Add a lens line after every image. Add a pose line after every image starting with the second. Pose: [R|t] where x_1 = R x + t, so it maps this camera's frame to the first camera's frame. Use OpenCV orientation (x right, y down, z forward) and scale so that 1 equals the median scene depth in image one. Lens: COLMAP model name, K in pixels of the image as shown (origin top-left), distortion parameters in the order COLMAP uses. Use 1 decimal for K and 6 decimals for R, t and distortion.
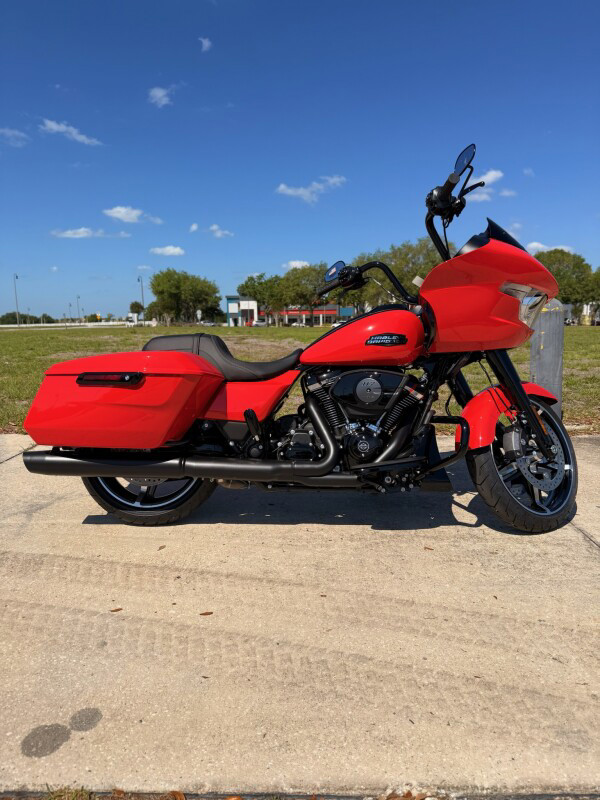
lens RADIAL K [[569.0, 0, 304.5], [0, 569.0, 401.4], [0, 0, 1]] dist [0.017098, -0.031102]
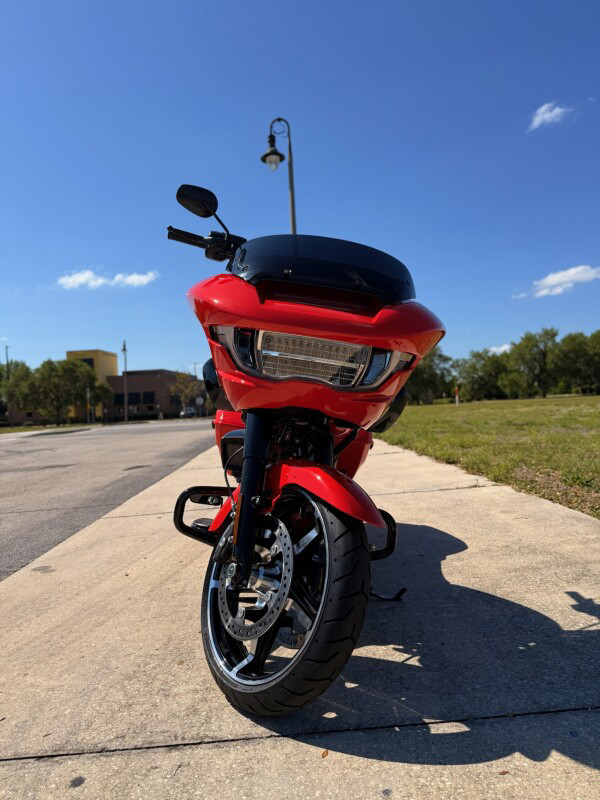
lens RADIAL K [[569.0, 0, 297.2], [0, 569.0, 398.1], [0, 0, 1]] dist [0.017098, -0.031102]
pose [[0.036364, -0.006281, -0.999319, 1.070987], [-0.088811, 0.996003, -0.009492, -0.106369], [0.995384, 0.089096, 0.035661, 1.030749]]
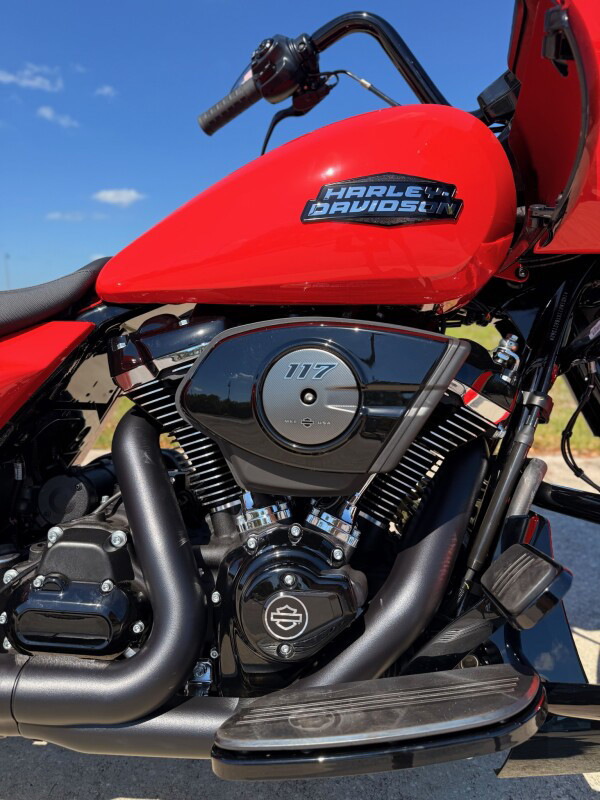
lens RADIAL K [[569.0, 0, 304.5], [0, 569.0, 396.5], [0, 0, 1]] dist [0.017098, -0.031102]
pose [[0.999756, 0.009830, -0.019777, 0.112112], [-0.009240, 0.999516, 0.029690, -0.026584], [0.020060, -0.029500, 0.999363, 0.721858]]
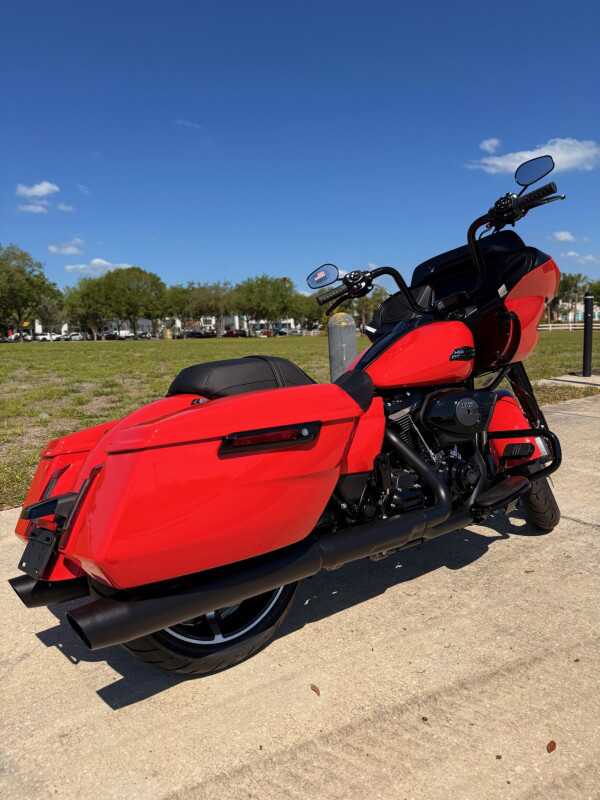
lens RADIAL K [[569.0, 0, 302.6], [0, 569.0, 400.5], [0, 0, 1]] dist [0.017098, -0.031102]
pose [[0.757918, -0.091745, 0.645866, -0.618554], [0.109622, 0.993894, 0.012542, -0.073057], [-0.643074, 0.061295, 0.763347, 0.477143]]
